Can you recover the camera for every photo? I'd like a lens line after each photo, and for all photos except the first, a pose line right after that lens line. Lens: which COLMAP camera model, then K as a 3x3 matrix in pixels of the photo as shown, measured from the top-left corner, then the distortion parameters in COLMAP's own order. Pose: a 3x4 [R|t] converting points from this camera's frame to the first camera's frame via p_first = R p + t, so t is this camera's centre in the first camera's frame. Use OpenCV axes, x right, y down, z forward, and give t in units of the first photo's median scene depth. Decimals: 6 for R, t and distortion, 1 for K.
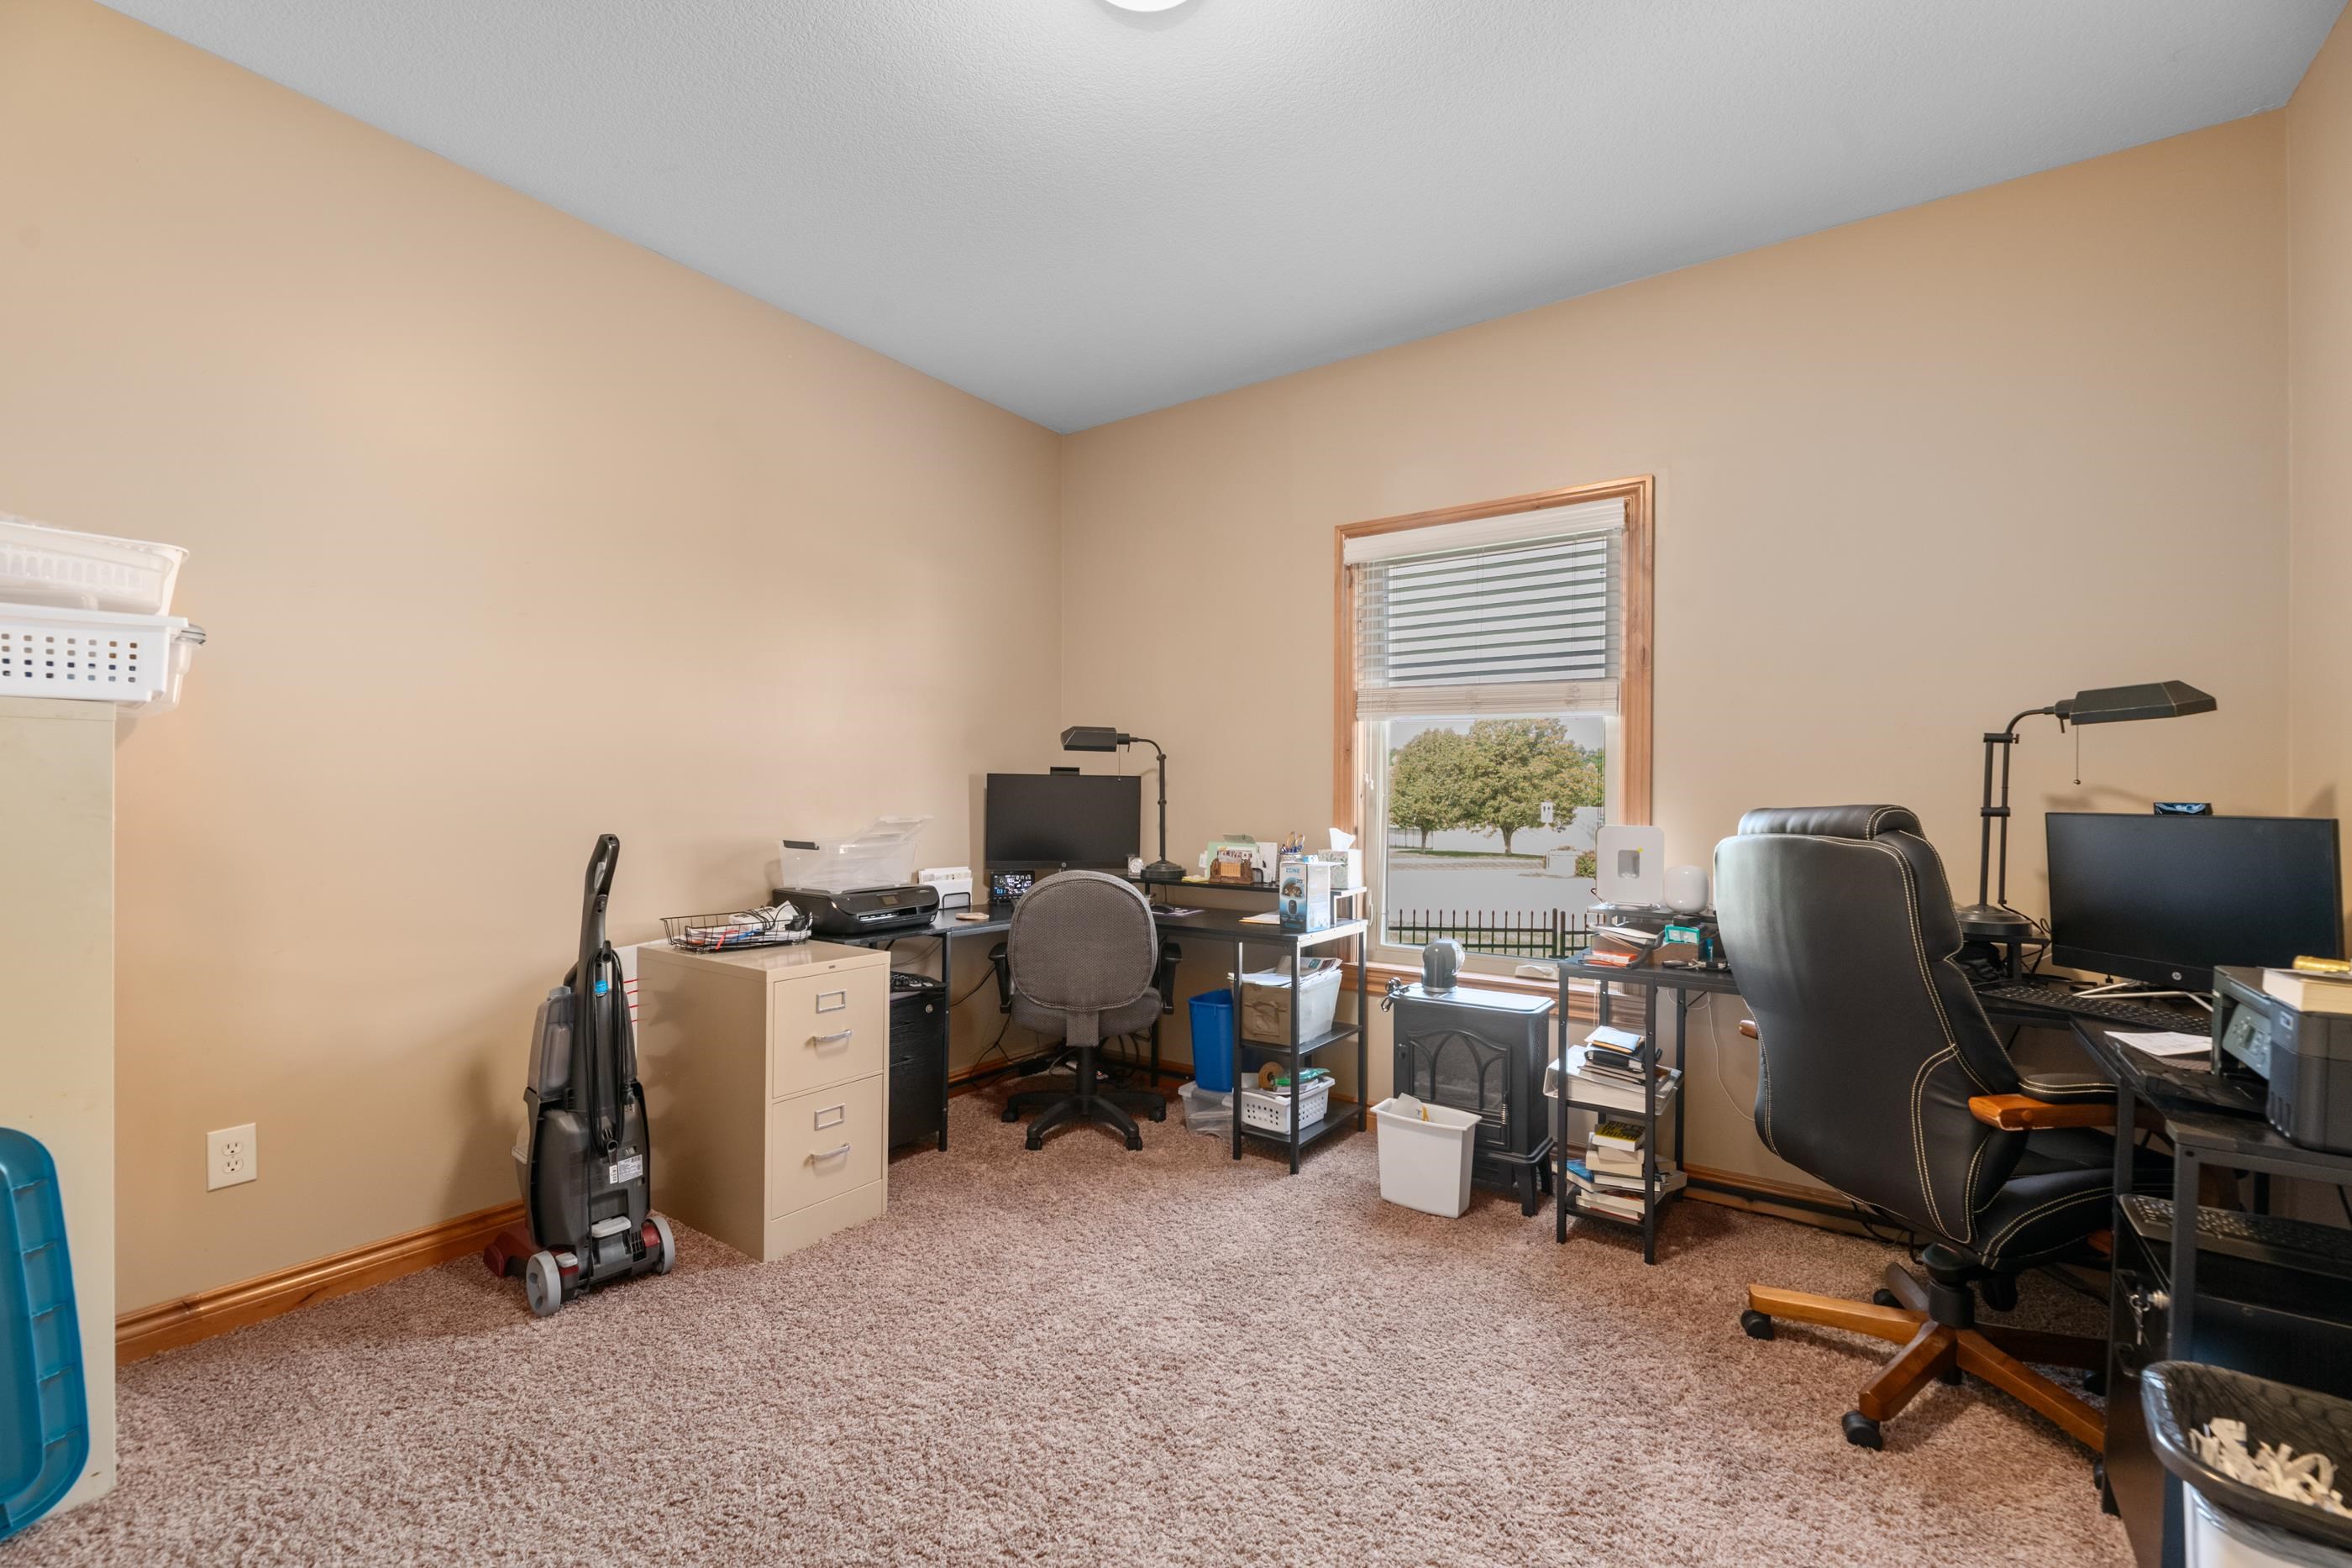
lens RADIAL K [[992.1, 0, 1161.0], [0, 992.1, 791.6], [0, 0, 1]] dist [-0.001179, -0.000455]
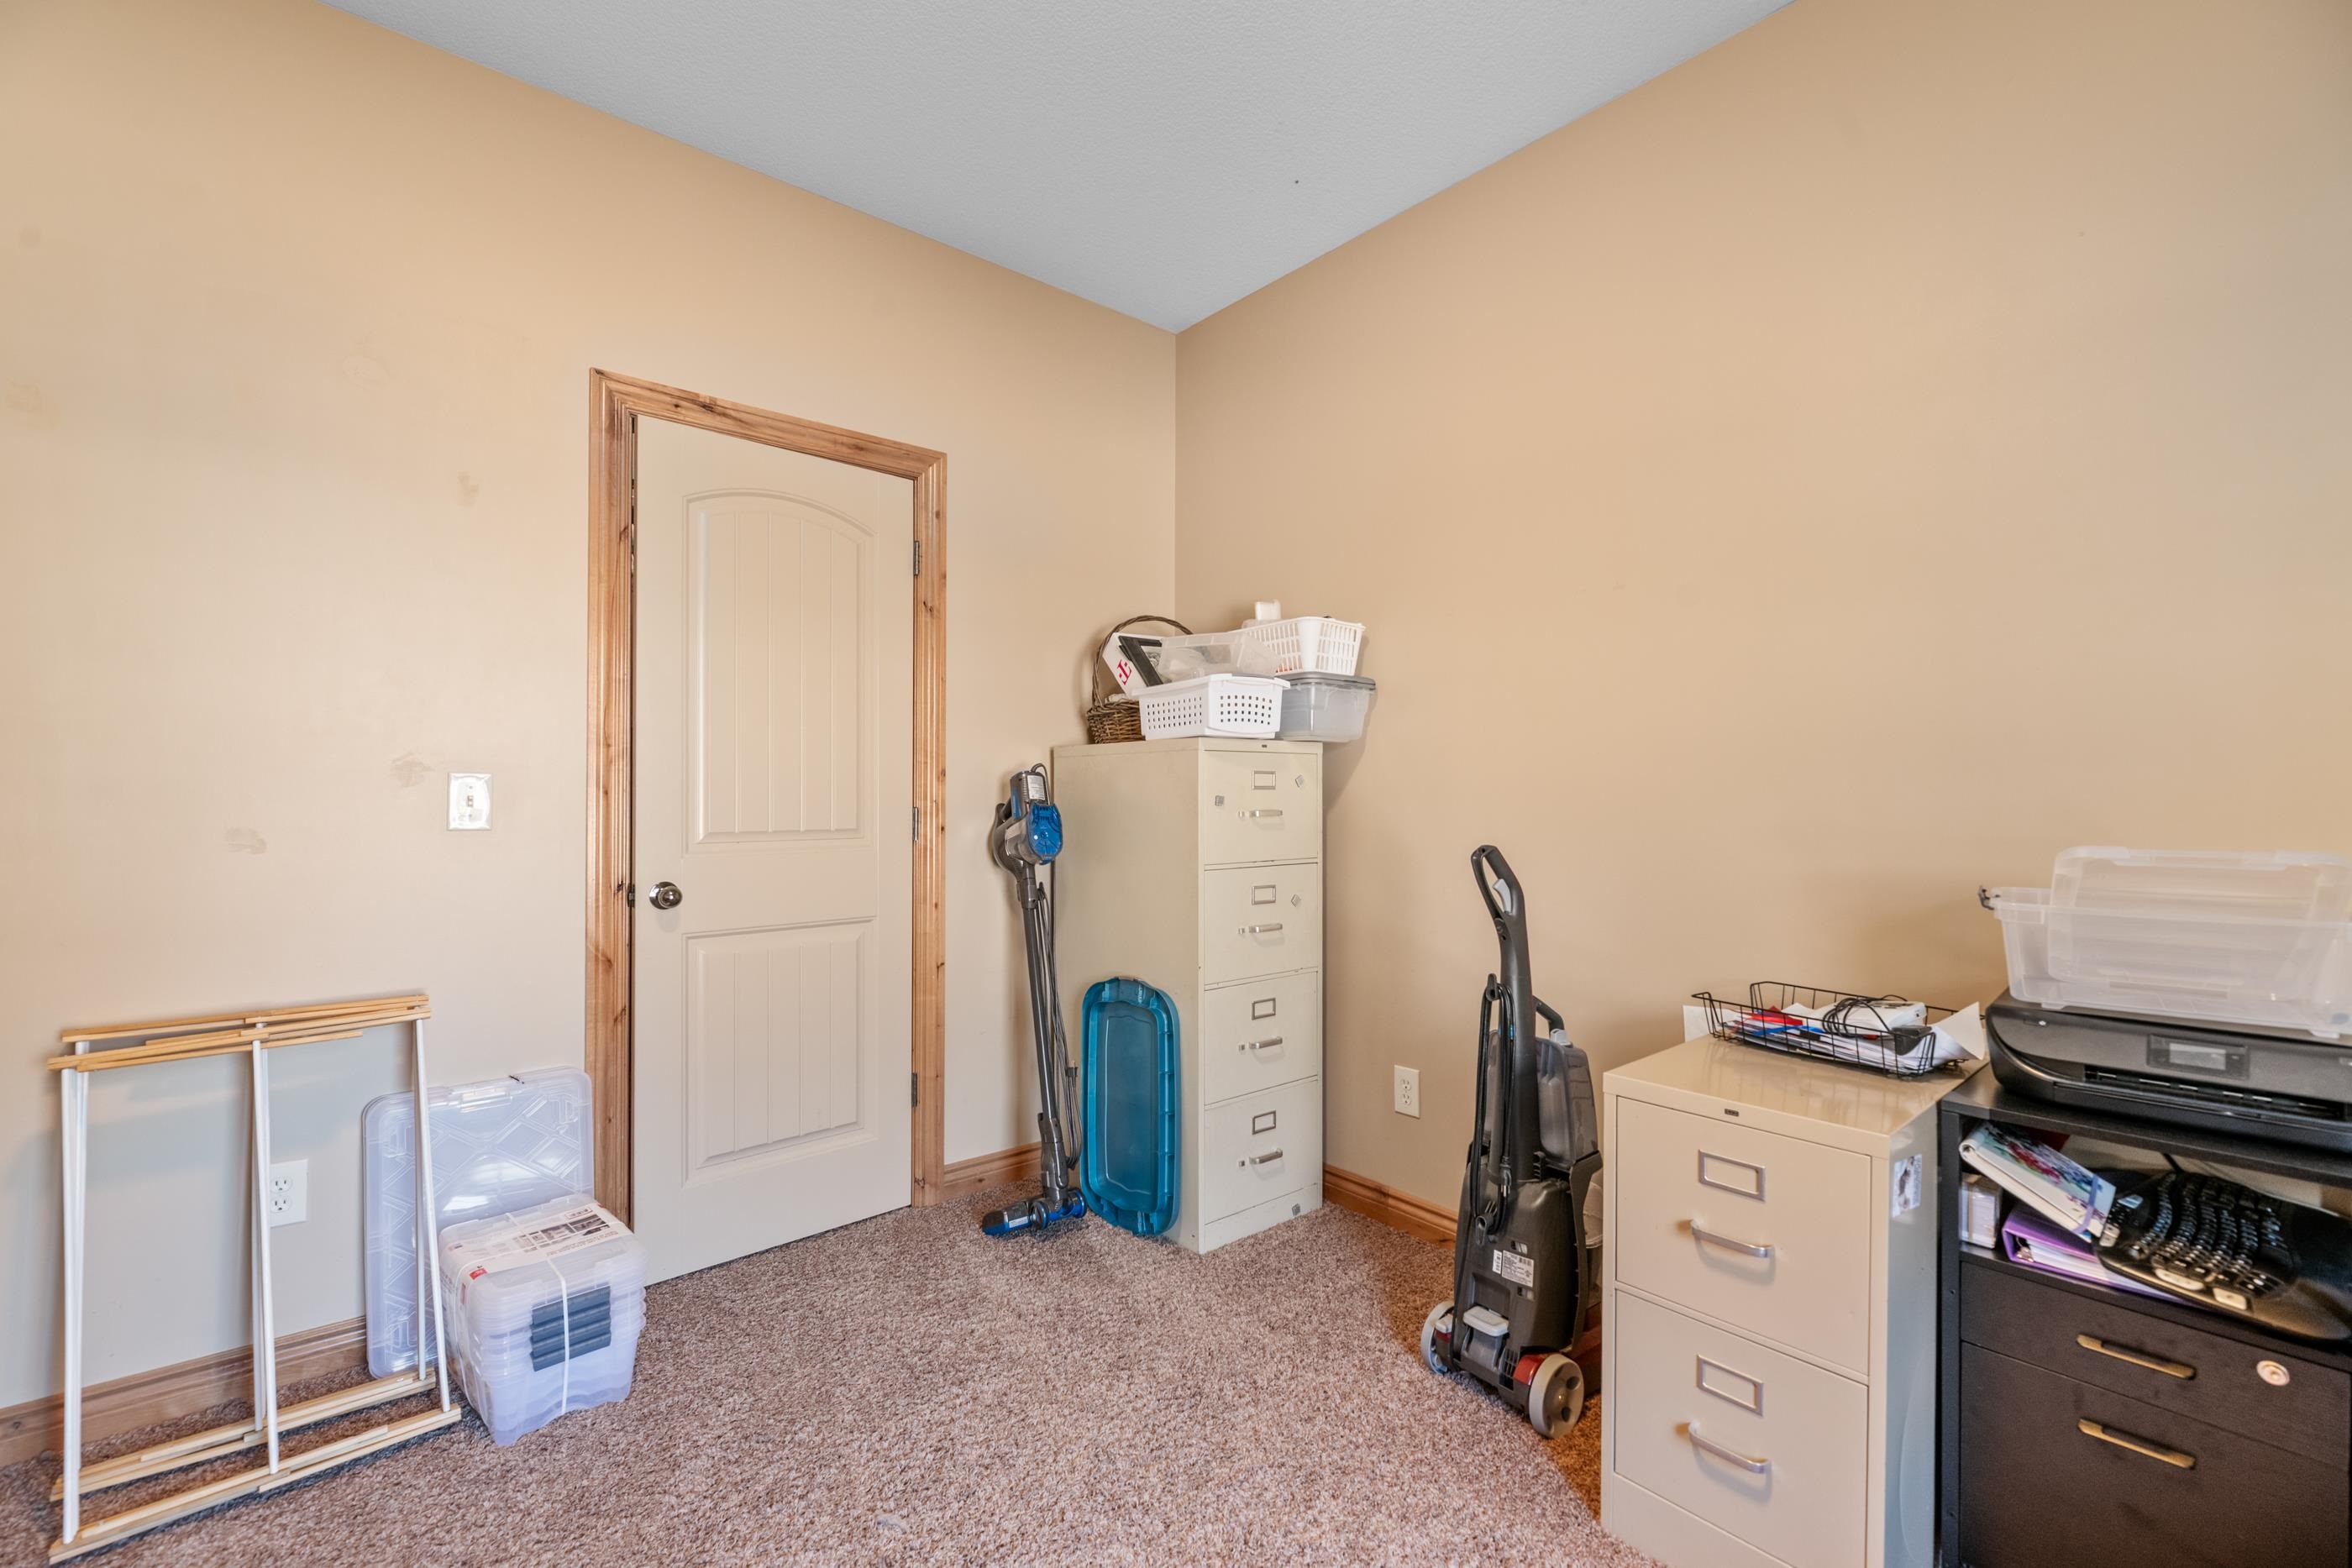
lens RADIAL K [[992.1, 0, 1161.0], [0, 992.1, 791.6], [0, 0, 1]] dist [-0.001179, -0.000455]
pose [[-0.240100, -0.005693, -0.970731, 0.310526], [-0.000788, 0.999984, -0.005670, 0.002451], [0.970748, -0.000596, -0.240101, 0.926782]]
